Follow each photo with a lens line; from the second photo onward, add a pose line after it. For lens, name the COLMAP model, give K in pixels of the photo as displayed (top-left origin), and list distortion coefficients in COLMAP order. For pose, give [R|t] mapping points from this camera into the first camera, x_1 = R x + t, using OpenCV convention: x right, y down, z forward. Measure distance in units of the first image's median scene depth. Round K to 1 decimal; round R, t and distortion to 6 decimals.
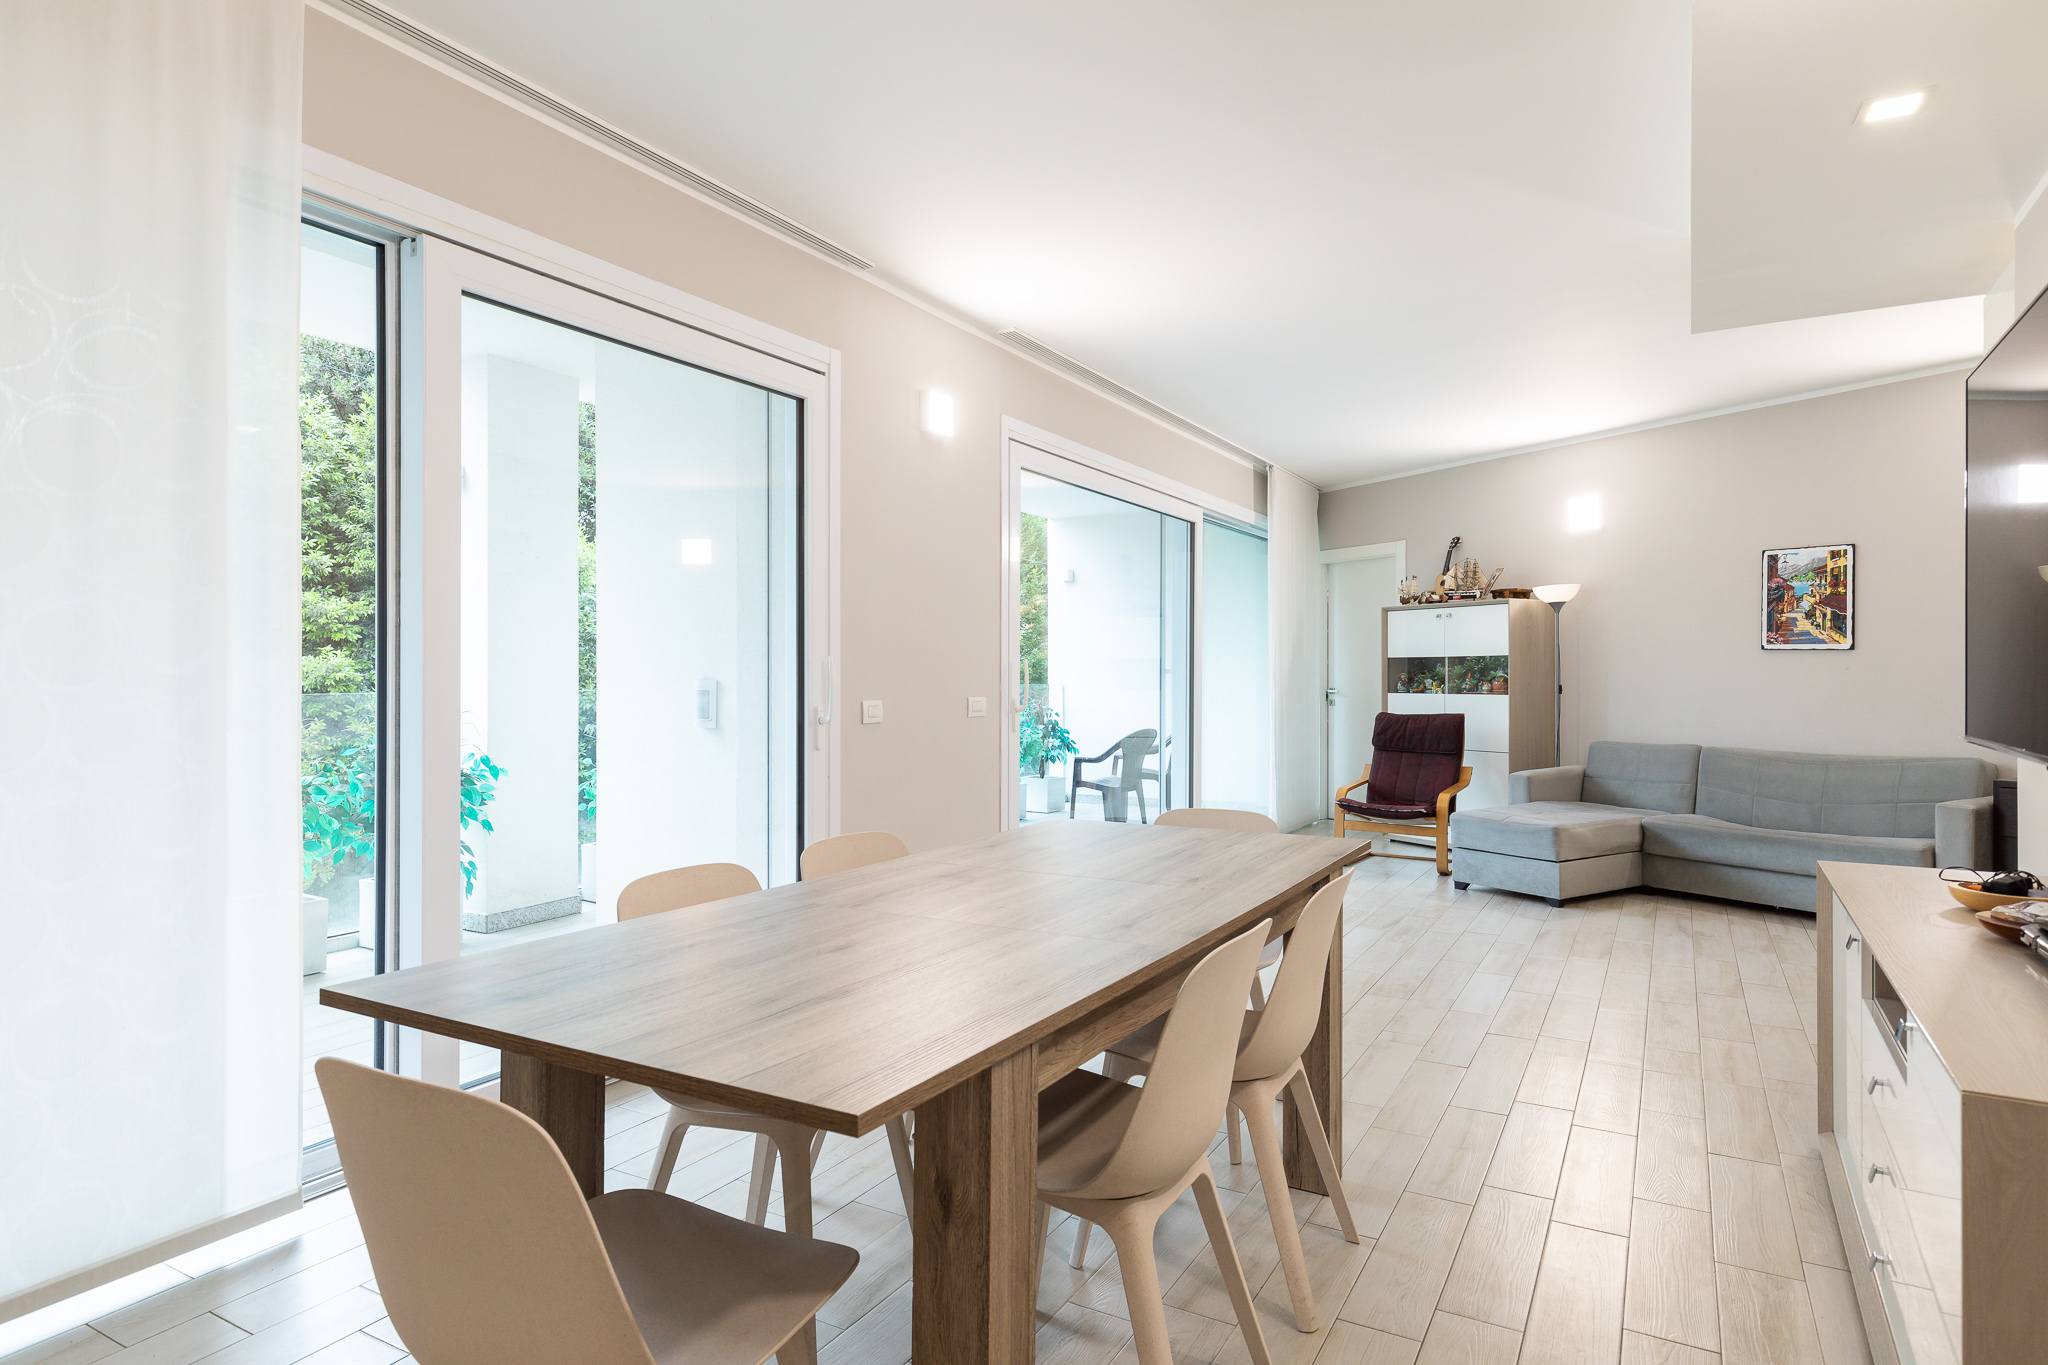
lens RADIAL K [[1140.4, 0, 1008.5], [0, 1140.4, 676.4], [0, 0, 1]] dist [0.006394, -0.005520]
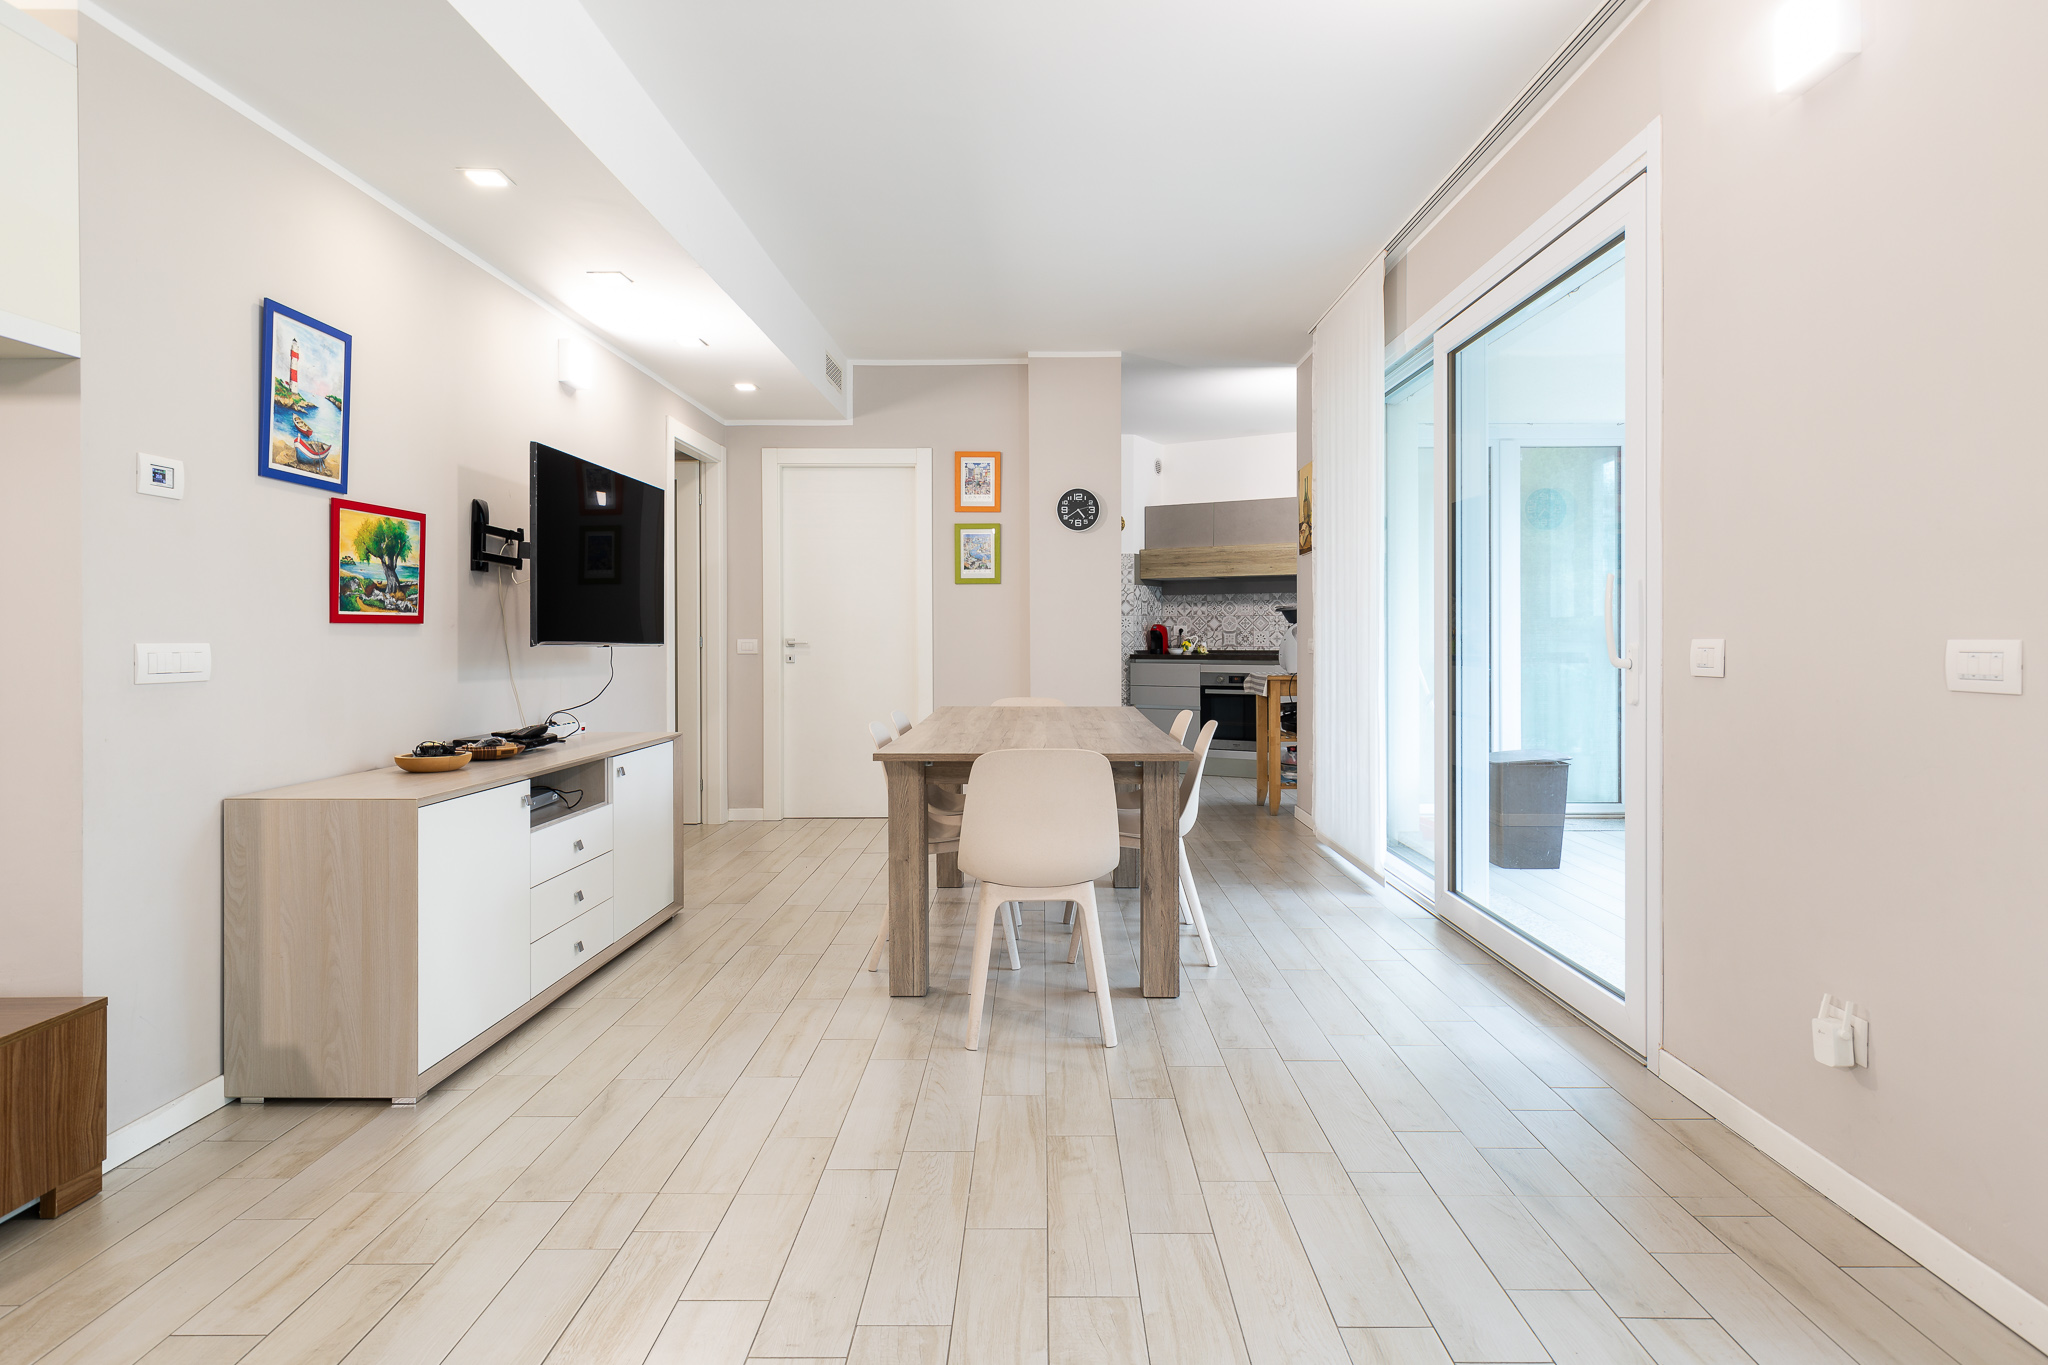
lens RADIAL K [[1140.4, 0, 1054.2], [0, 1140.4, 635.1], [0, 0, 1]] dist [0.006394, -0.005520]
pose [[-0.860836, 0.001163, -0.508882, 0.300530], [0.000336, 0.999998, 0.001718, 0.011636], [0.508883, 0.001308, -0.860835, 0.840060]]
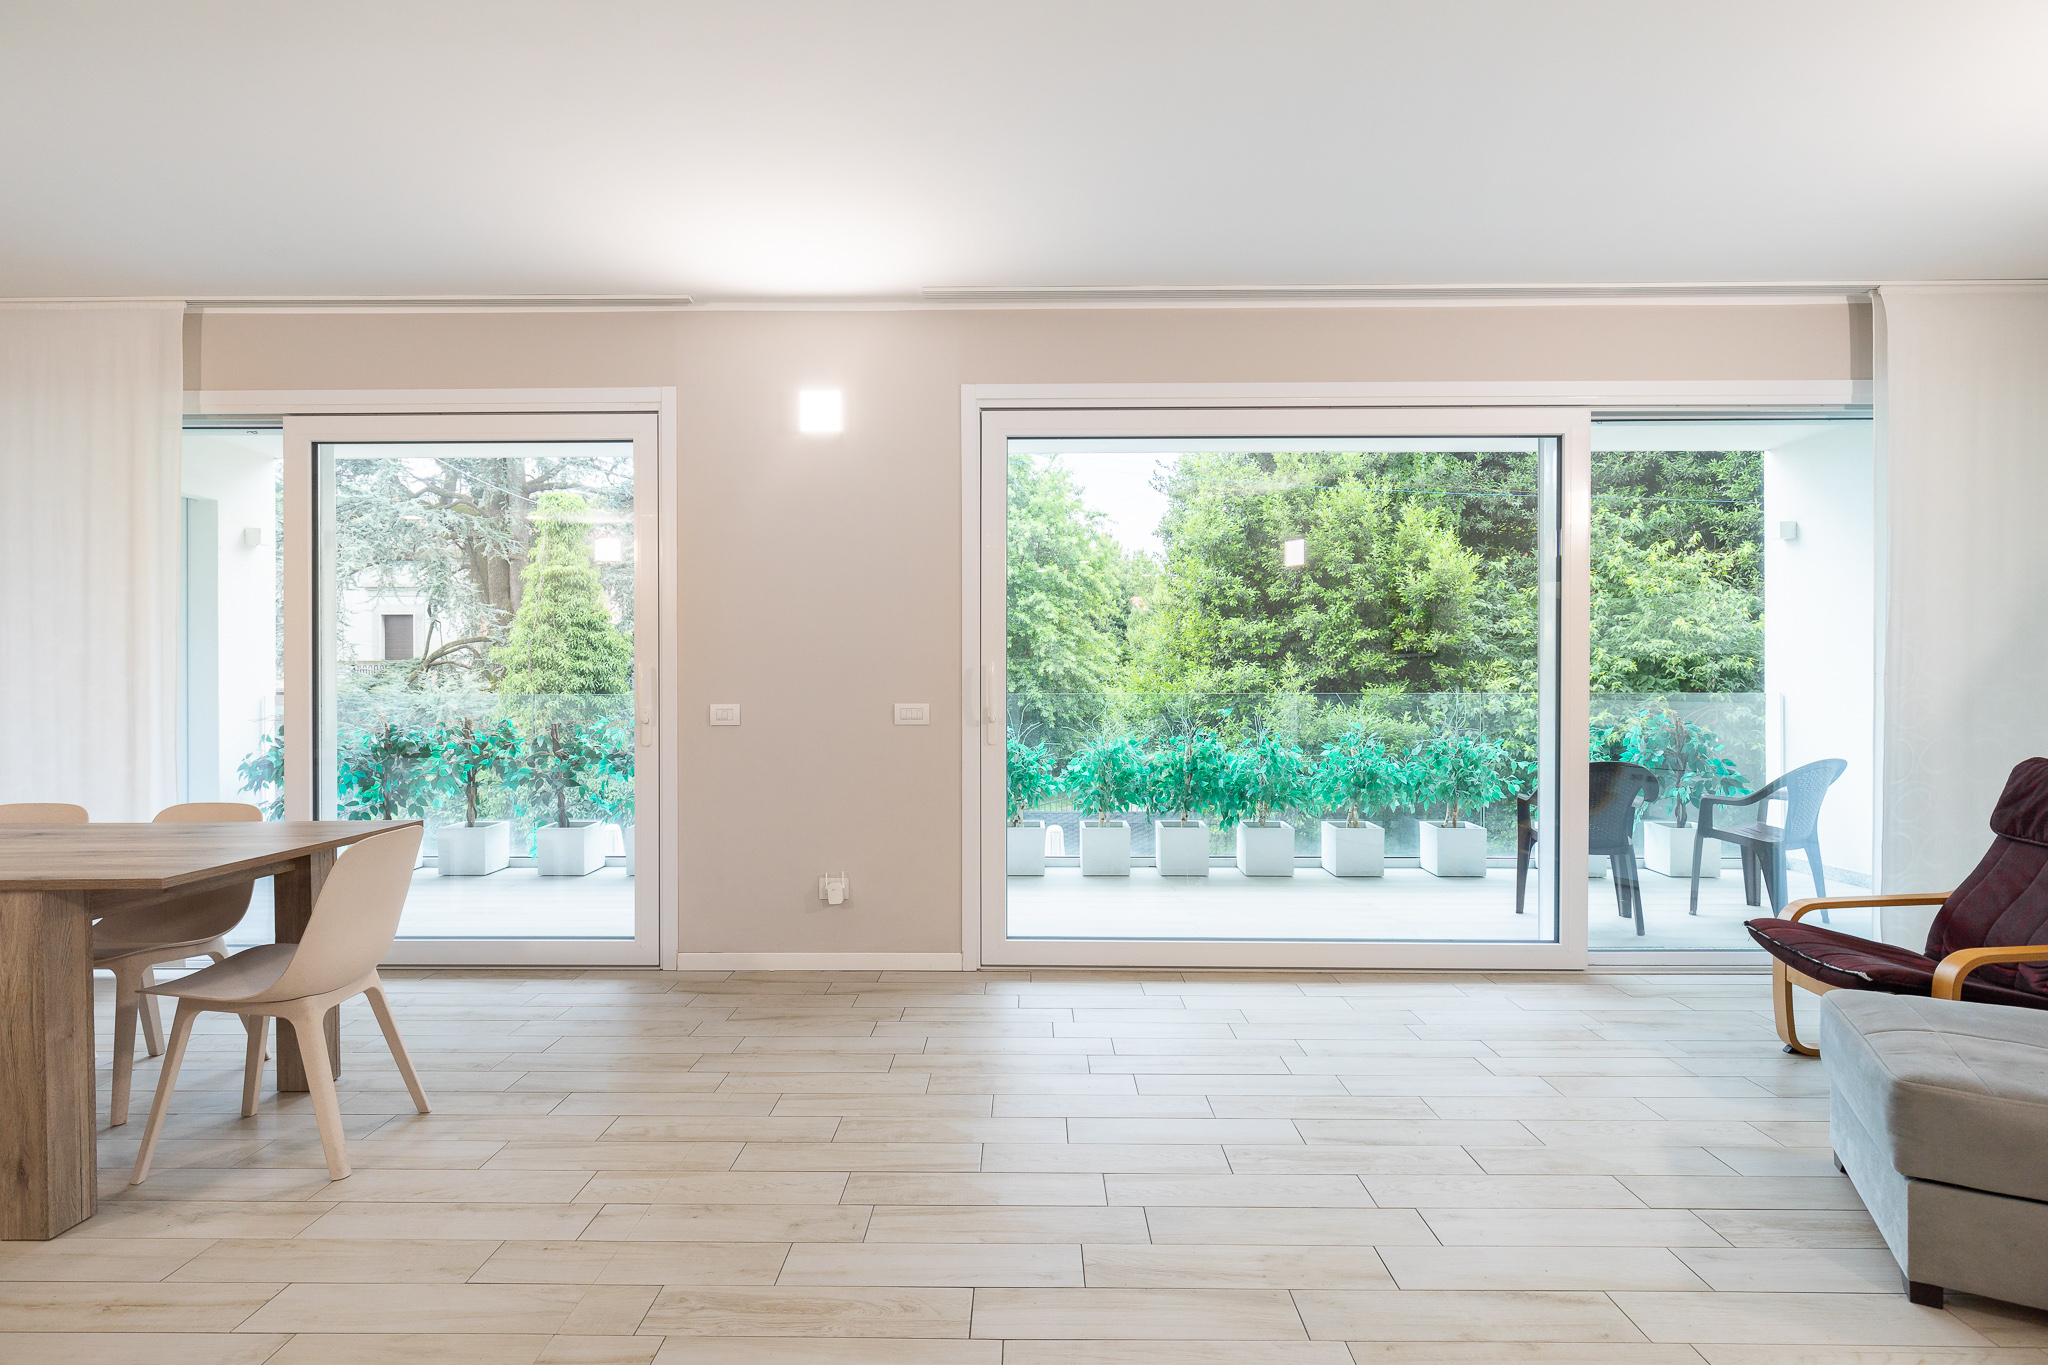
lens RADIAL K [[1013.9, 0, 963.2], [0, 1013.9, 685.1], [0, 0, 1]] dist [0.001250, -0.002366]
pose [[0.478133, 0.001276, -0.878286, 0.511014], [-0.001050, 0.999999, 0.000881, 0.002025], [0.878287, 0.000501, 0.478134, 0.468862]]
